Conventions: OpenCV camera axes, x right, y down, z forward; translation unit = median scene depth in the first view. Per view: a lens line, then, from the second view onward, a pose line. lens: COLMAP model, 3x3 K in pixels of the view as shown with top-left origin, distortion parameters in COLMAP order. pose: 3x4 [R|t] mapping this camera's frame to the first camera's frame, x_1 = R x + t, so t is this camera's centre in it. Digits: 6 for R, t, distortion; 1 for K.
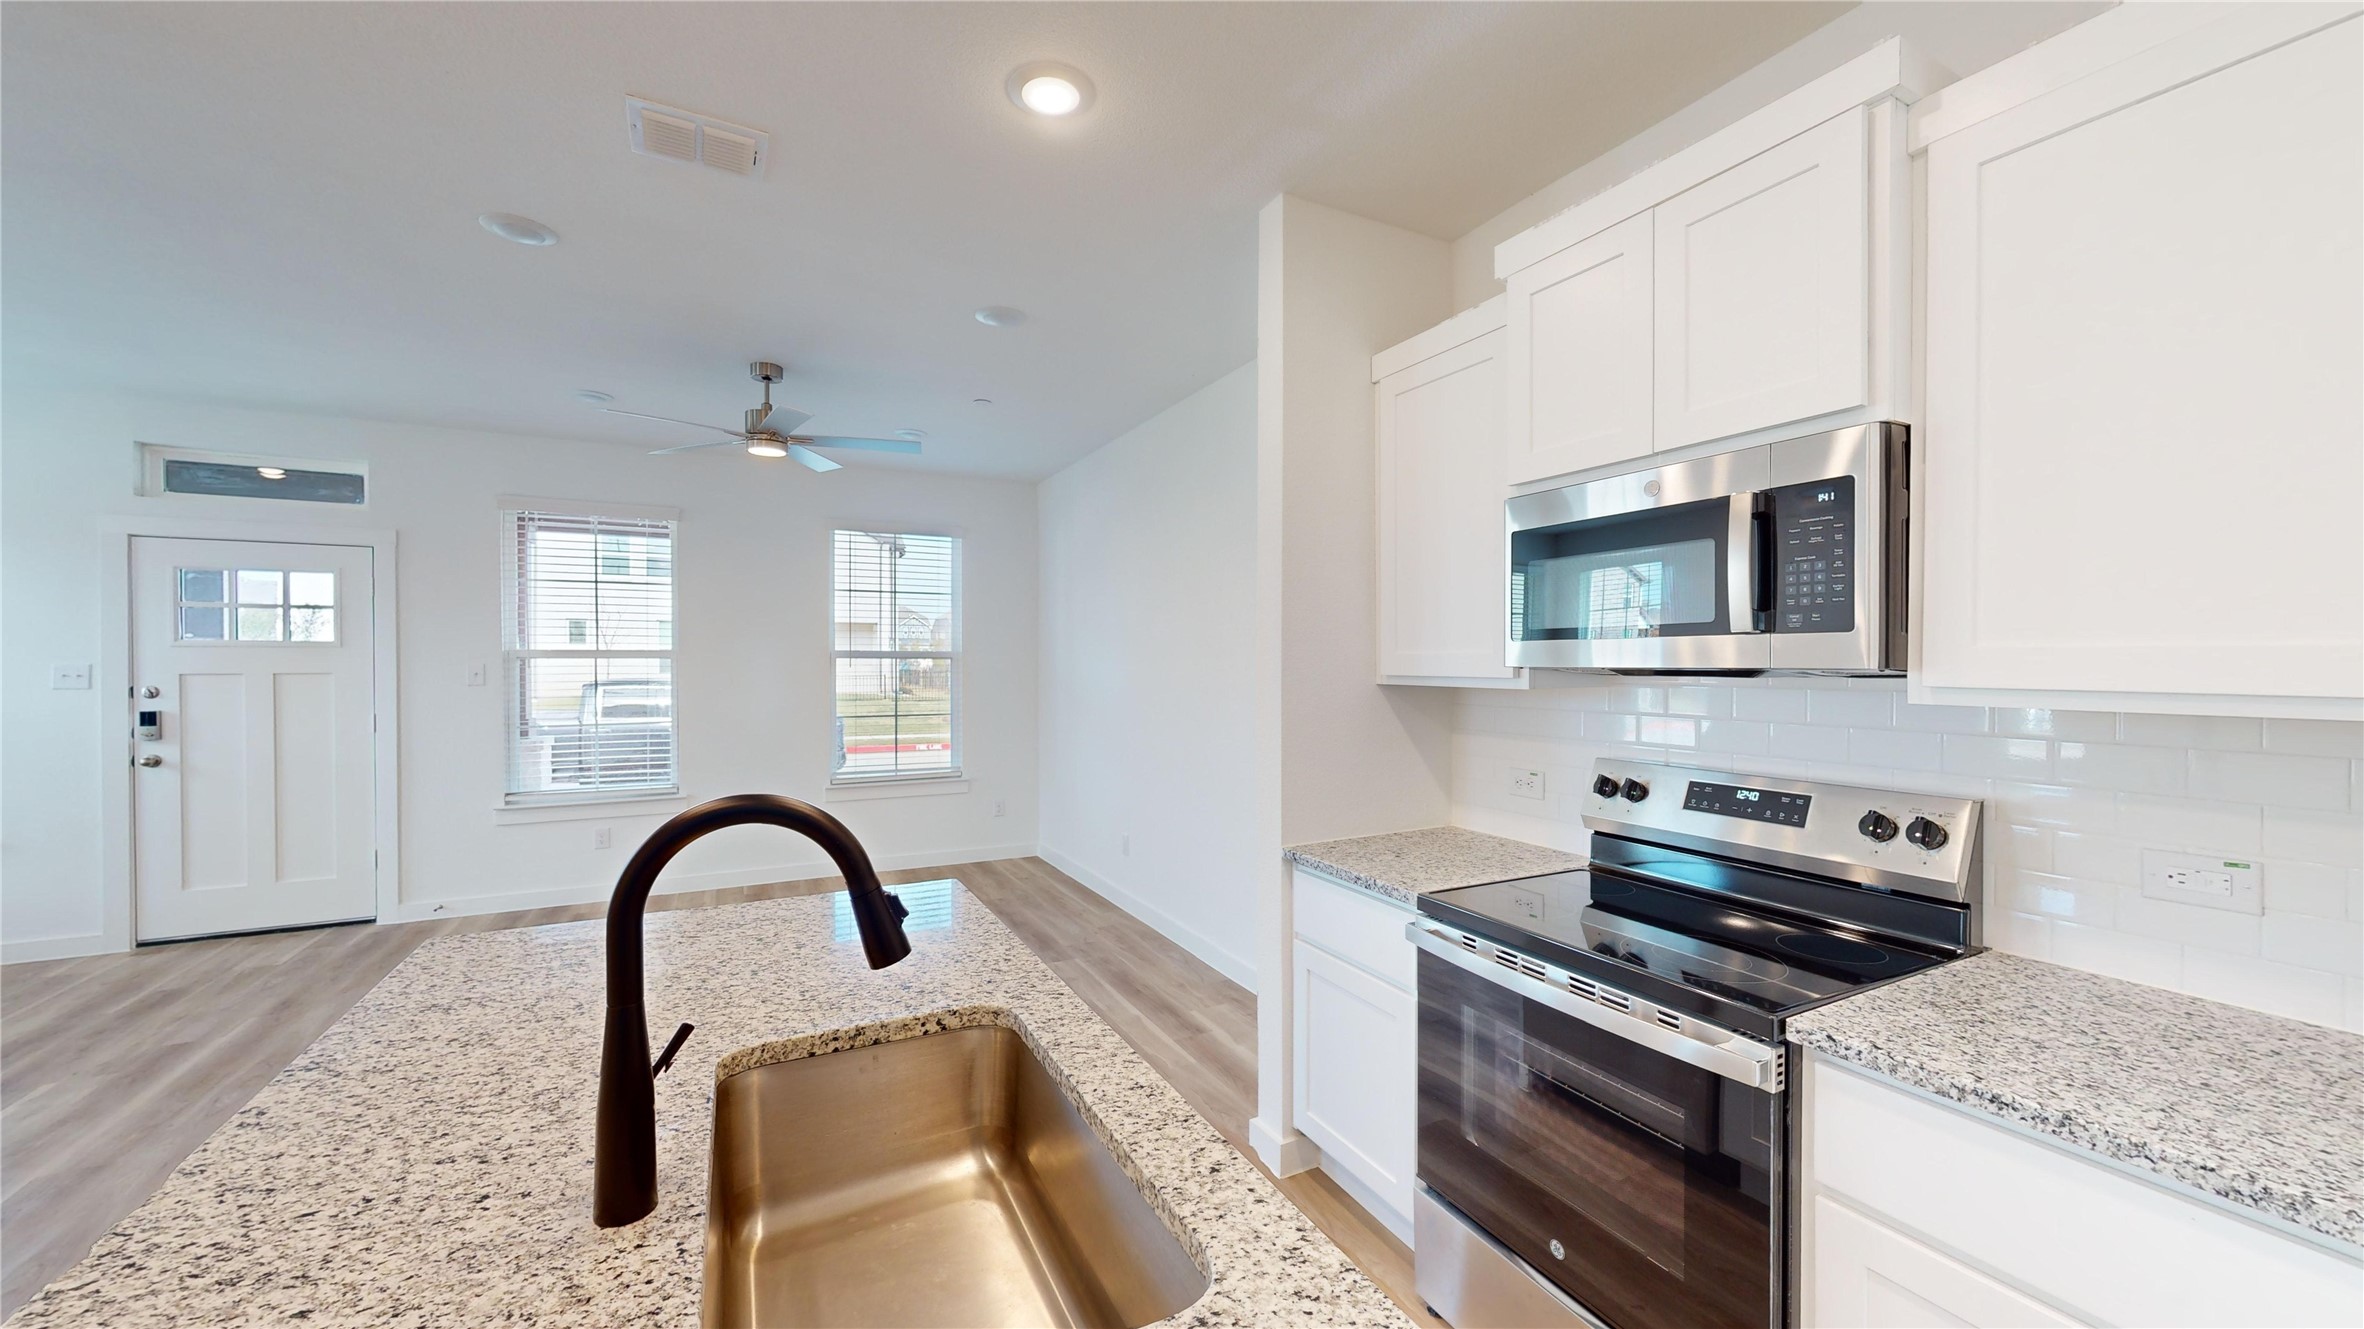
lens RADIAL K [[862.2, 0, 1180.8], [0, 862.2, 663.0], [0, 0, 1]] dist [-0.004786, 0.000477]
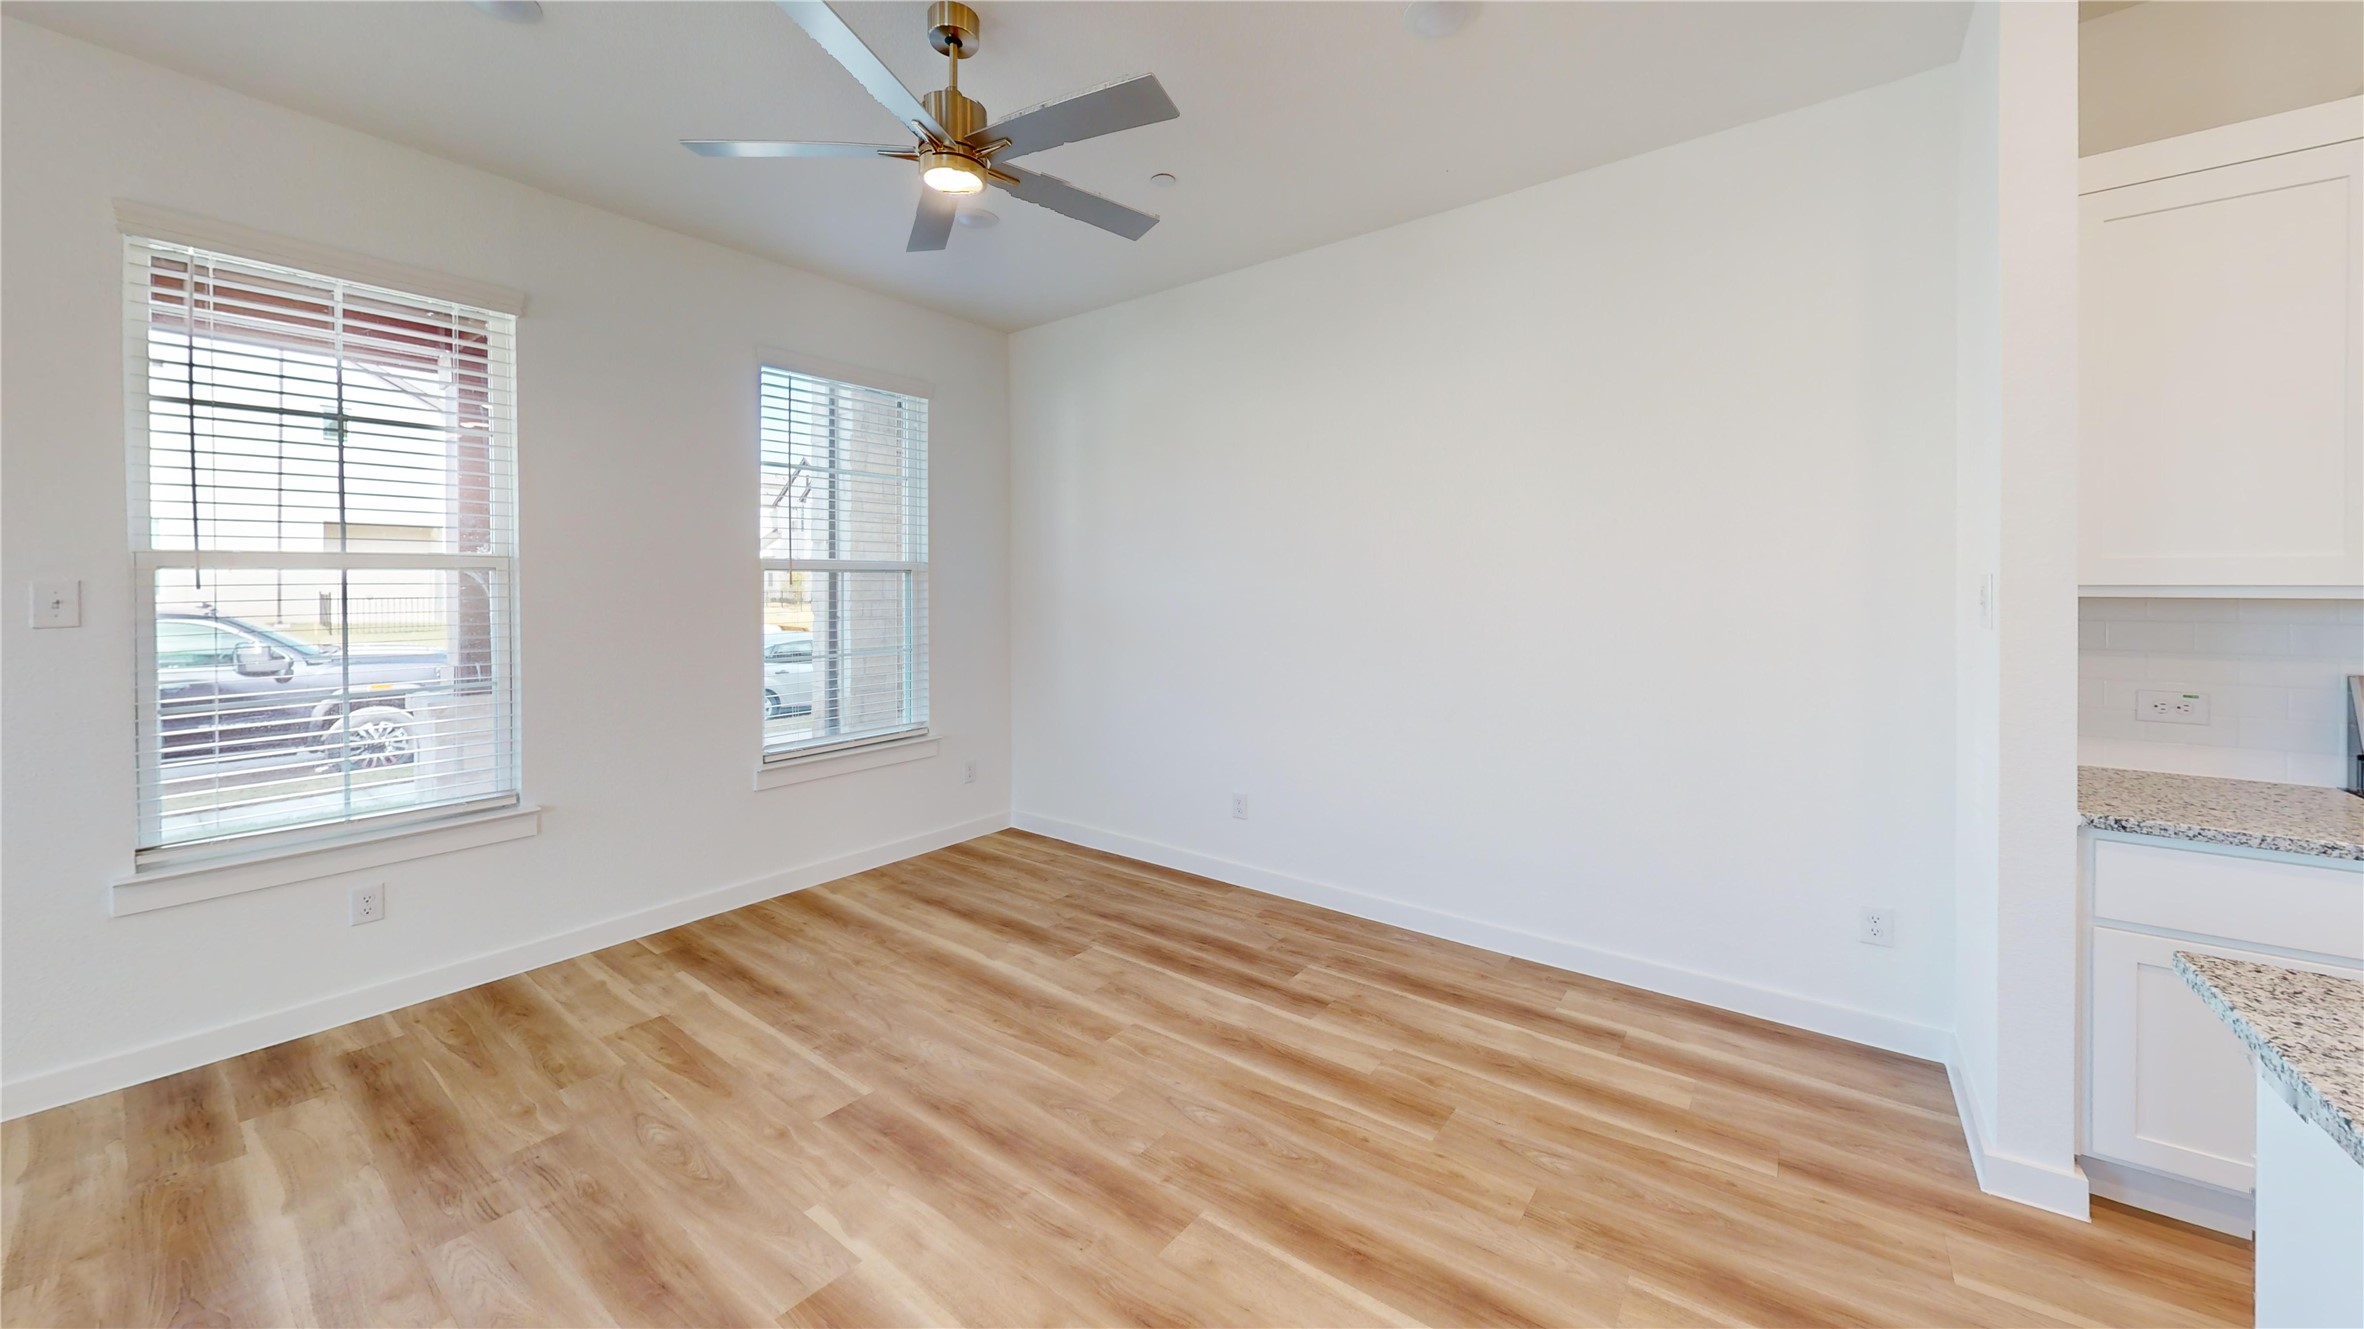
lens RADIAL K [[862.2, 0, 1194.5], [0, 862.2, 646.8], [0, 0, 1]] dist [-0.004786, 0.000477]
pose [[0.903906, -0.036594, 0.426163, -0.512502], [0.002545, 0.996776, 0.080194, 0.001186], [-0.427724, -0.071403, 0.901085, 0.366279]]
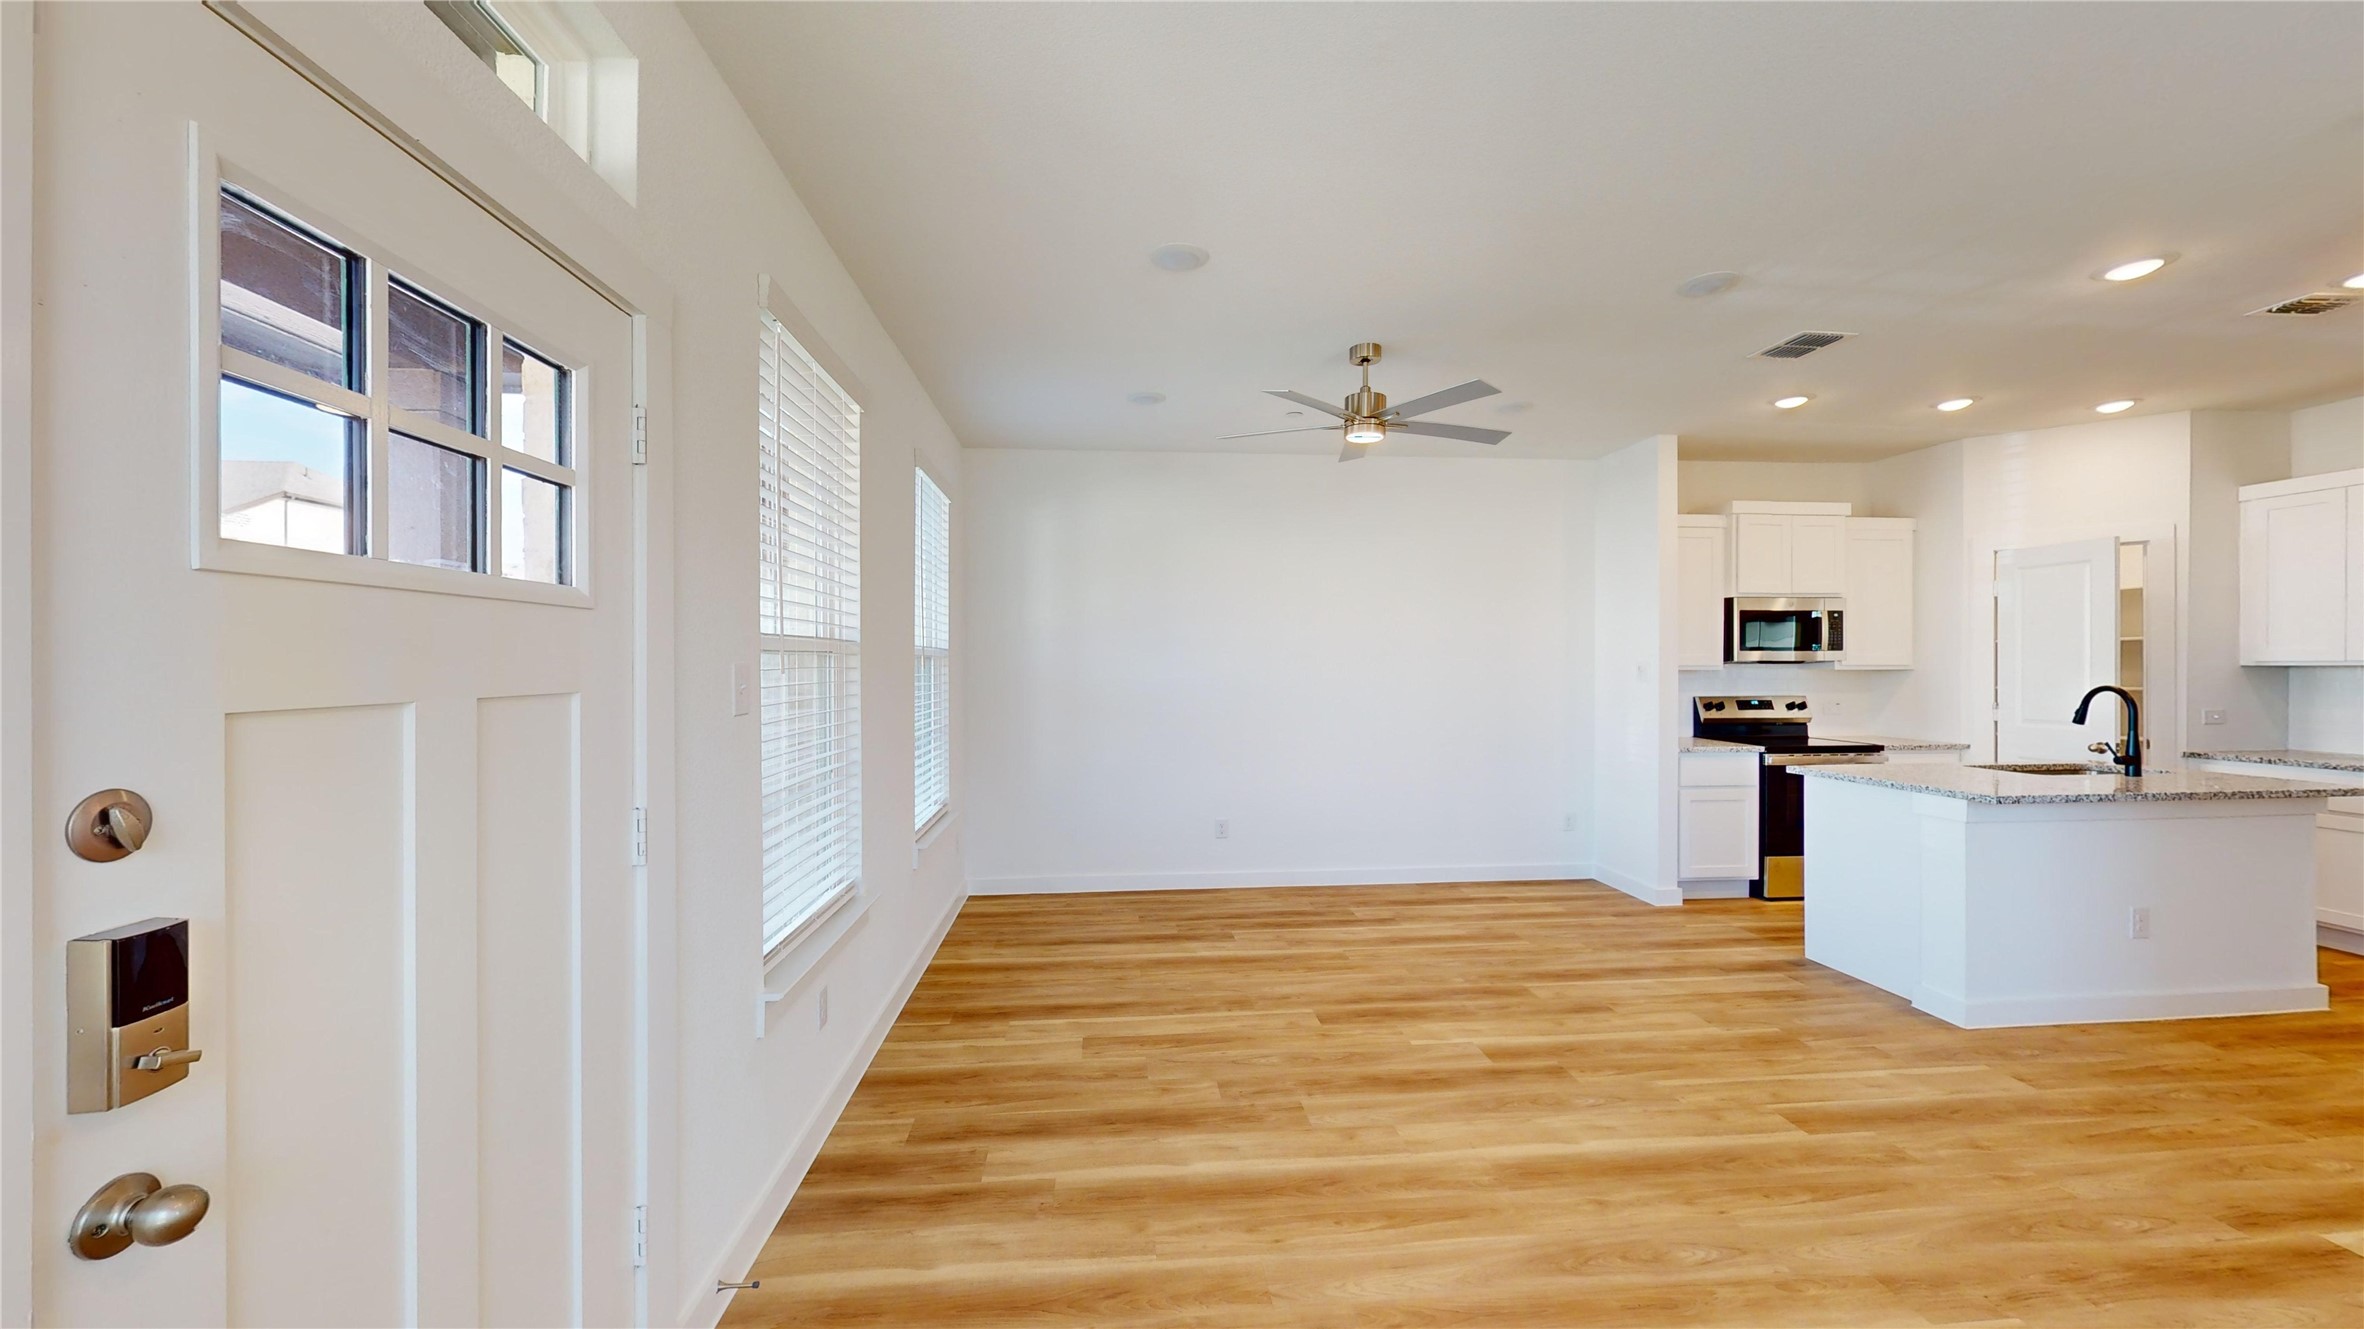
lens RADIAL K [[862.2, 0, 1181.5], [0, 862.2, 667.4], [0, 0, 1]] dist [-0.004786, 0.000477]
pose [[0.385292, -0.005347, 0.922779, -1.282221], [0.005962, 0.999977, 0.003305, 0.002831], [-0.922775, 0.004228, 0.385315, 0.735928]]
